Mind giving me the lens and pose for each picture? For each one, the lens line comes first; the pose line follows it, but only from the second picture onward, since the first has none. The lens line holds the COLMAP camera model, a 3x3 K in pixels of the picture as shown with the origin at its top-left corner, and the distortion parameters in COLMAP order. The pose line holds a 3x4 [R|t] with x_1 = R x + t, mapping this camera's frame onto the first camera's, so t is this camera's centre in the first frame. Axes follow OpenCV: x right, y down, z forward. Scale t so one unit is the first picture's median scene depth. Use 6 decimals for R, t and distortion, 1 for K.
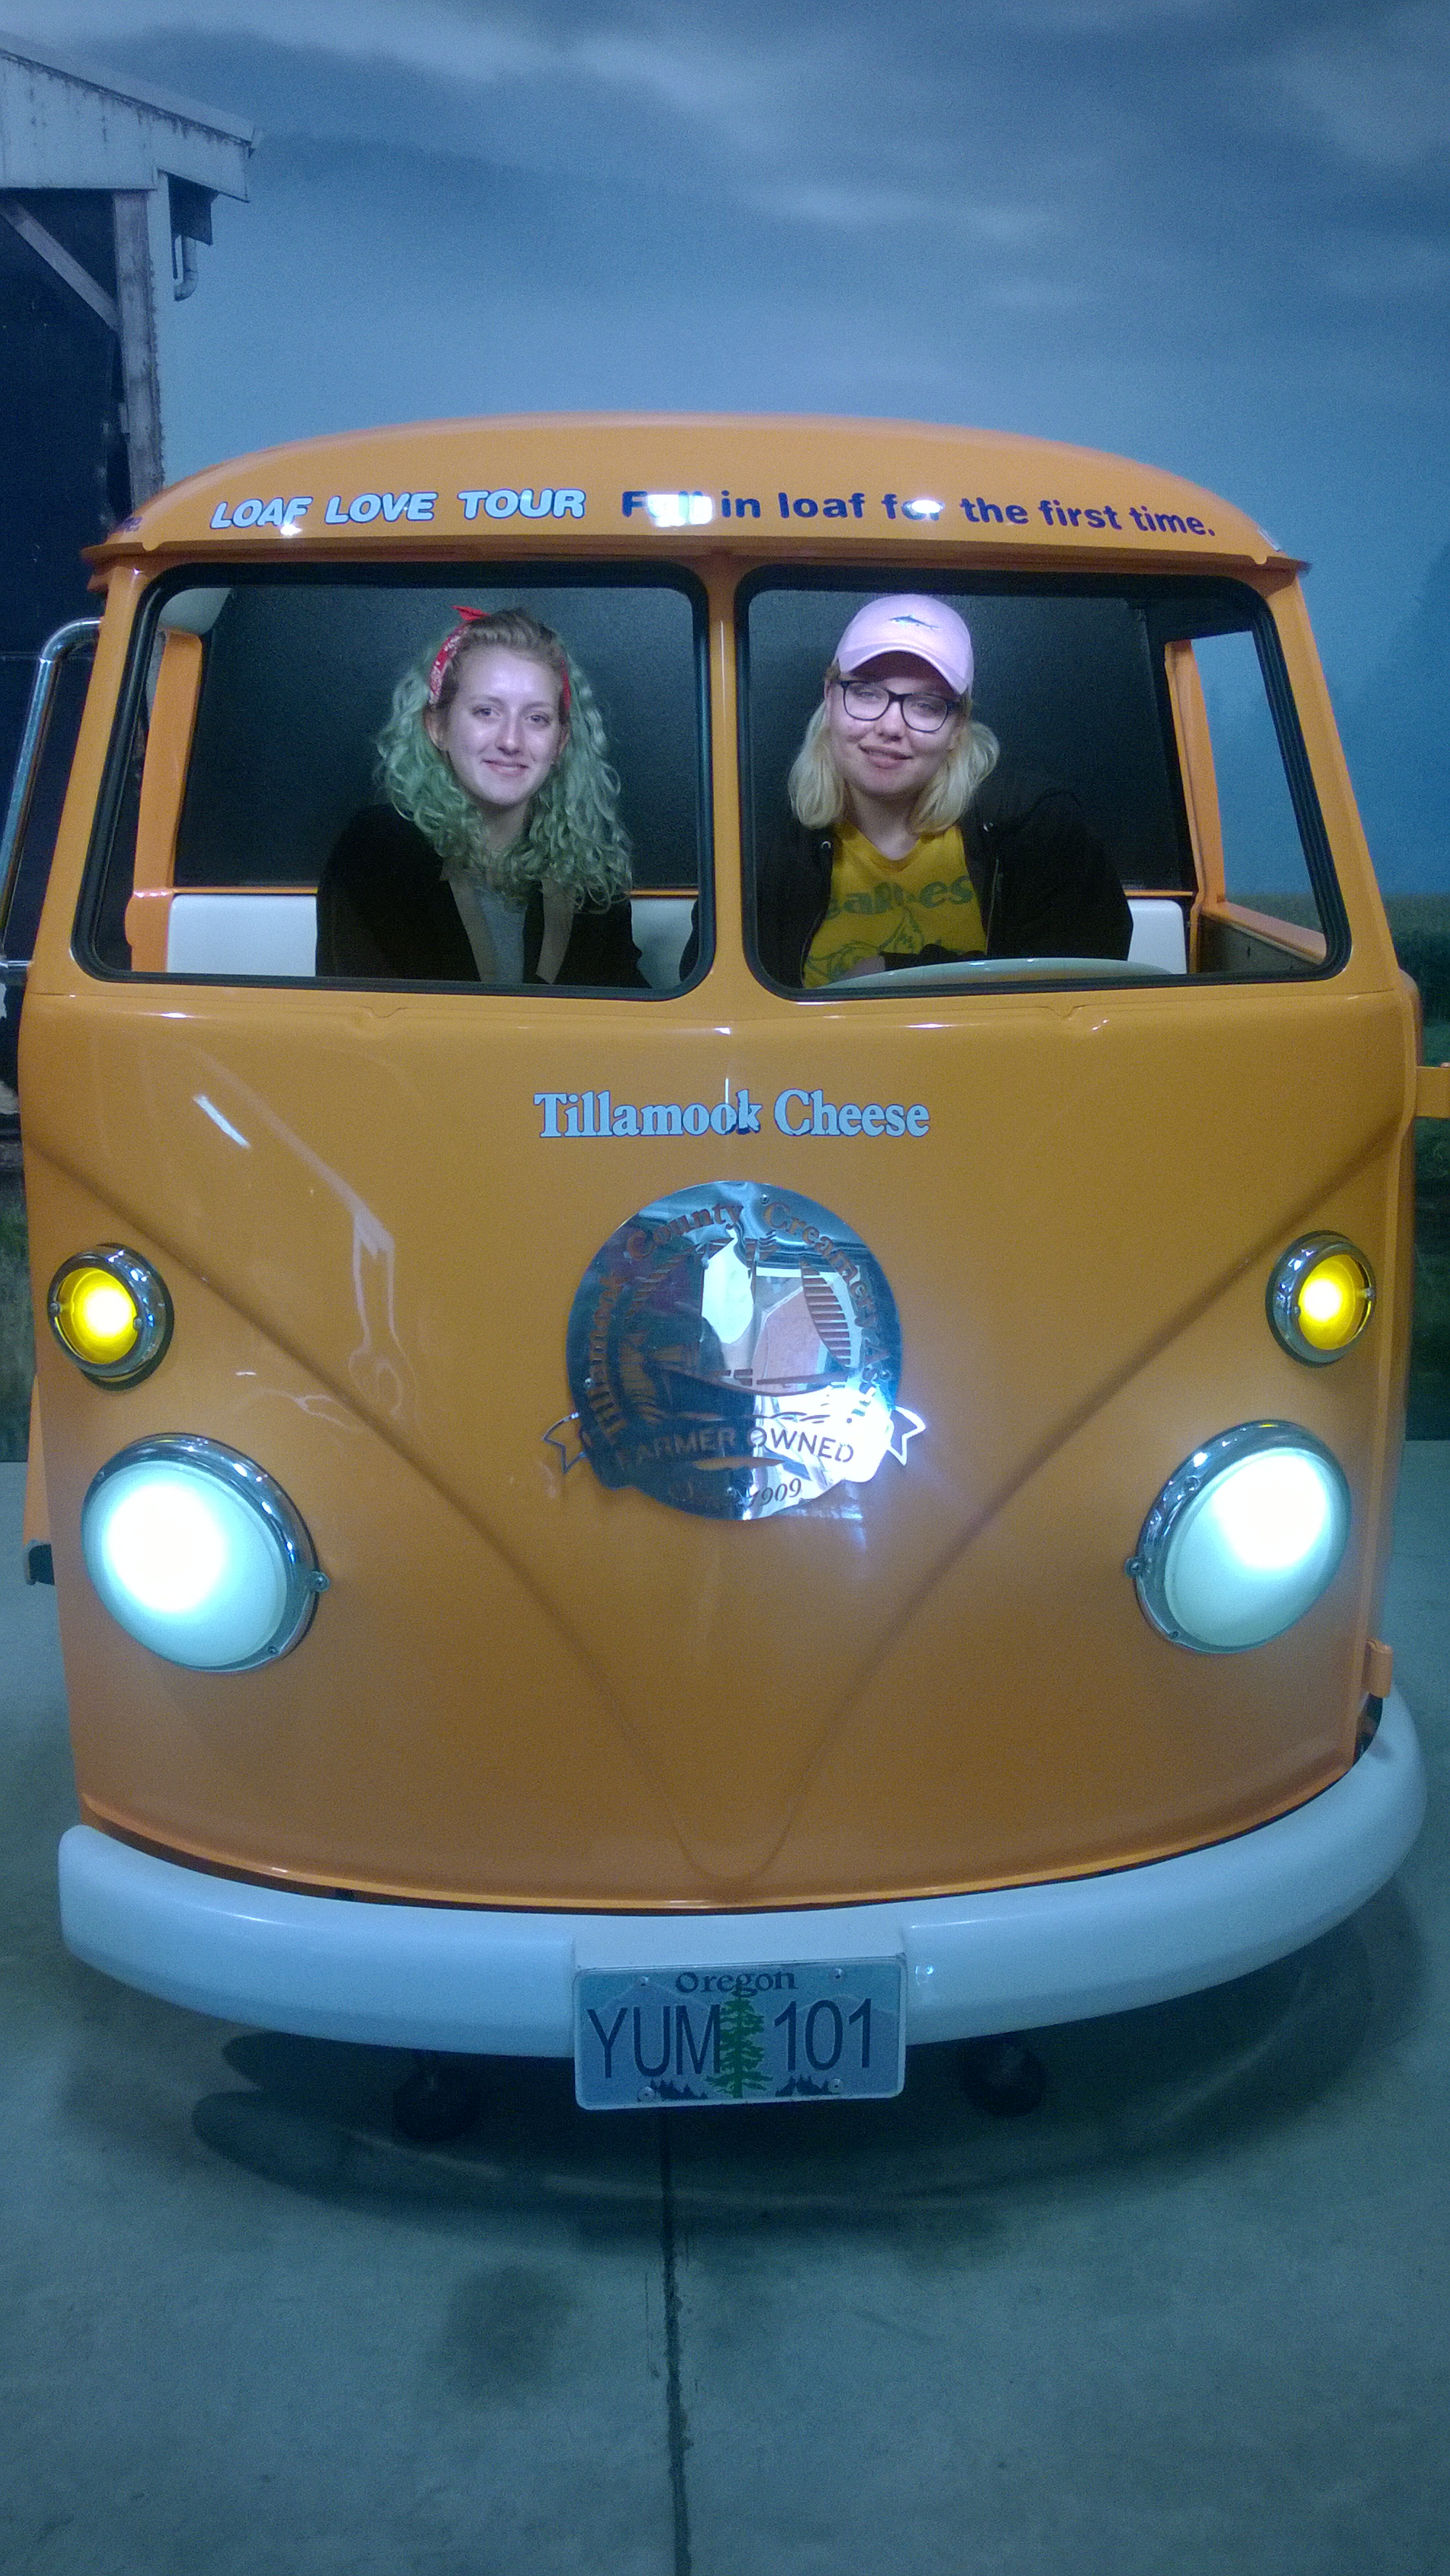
lens RADIAL K [[1957.8, 0, 728.2], [0, 1957.8, 1291.9], [0, 0, 1]] dist [0.014949, -0.057575]
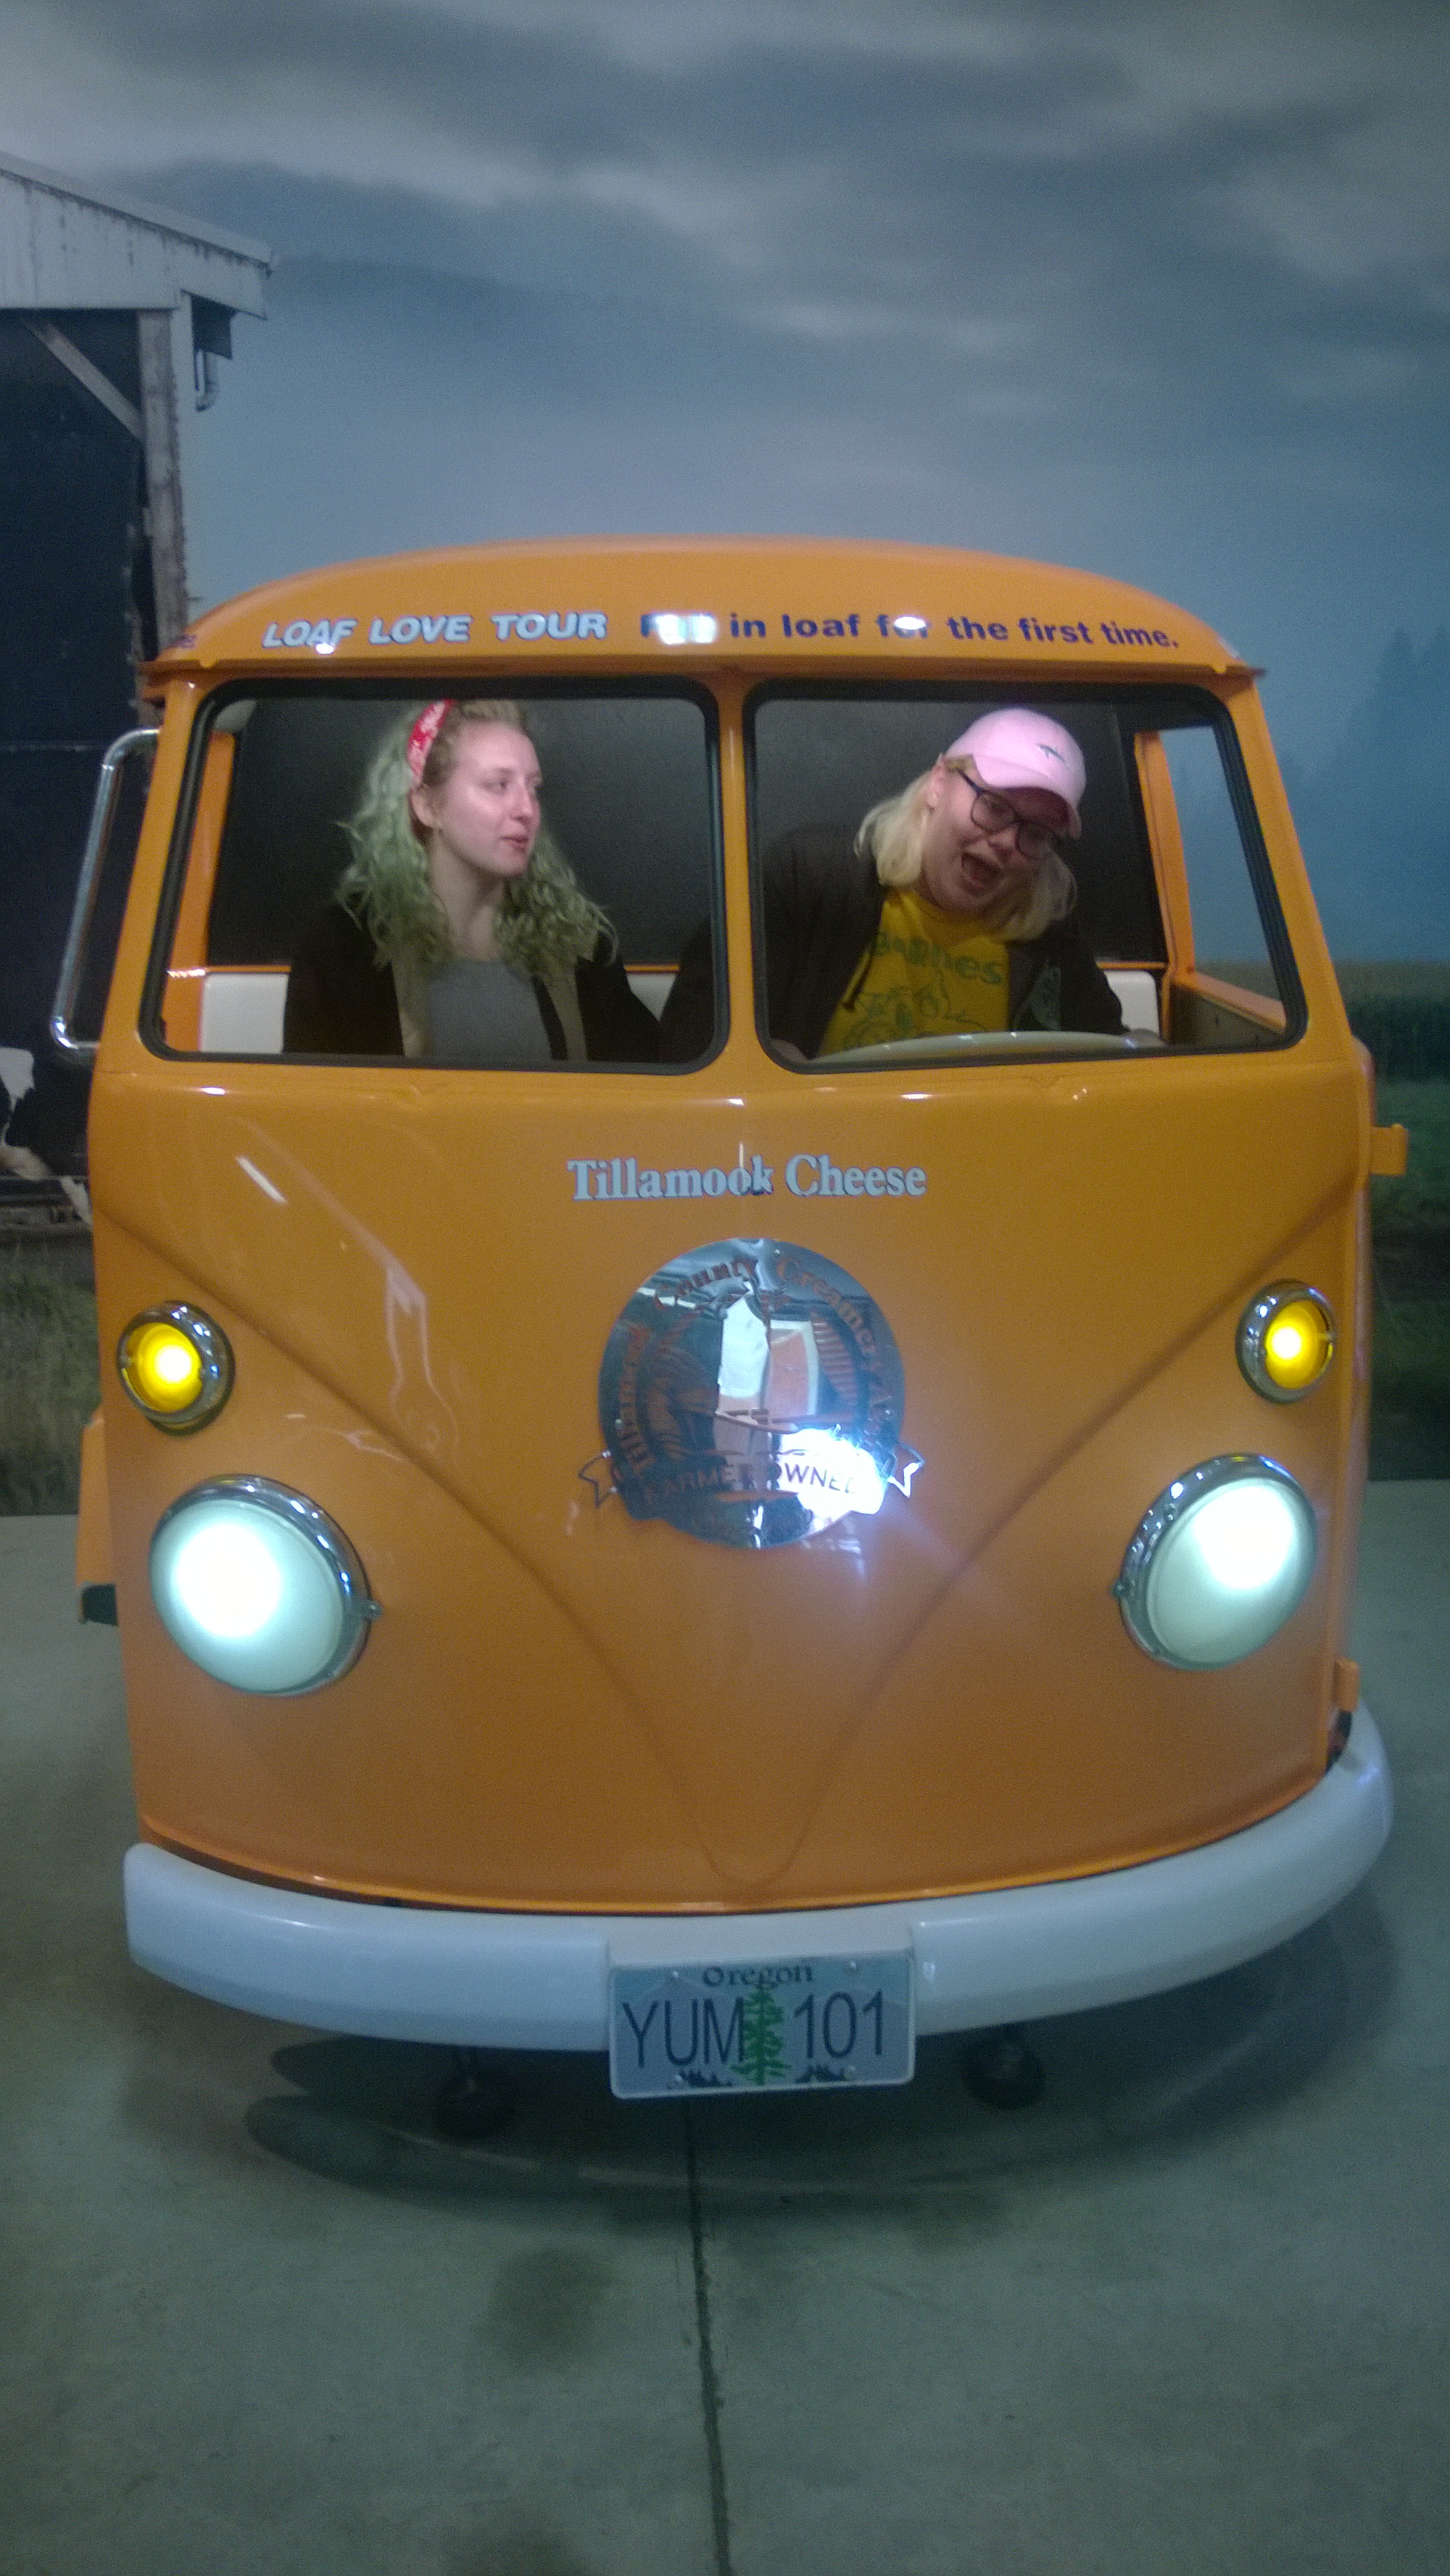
lens RADIAL K [[2001.2, 0, 715.9], [0, 2001.2, 1291.1], [0, 0, 1]] dist [0.026034, -0.090815]
pose [[0.999925, -0.009026, 0.008307, -0.023985], [0.009268, 0.999519, -0.029607, 0.005563], [-0.008036, 0.029682, 0.999527, -0.114315]]
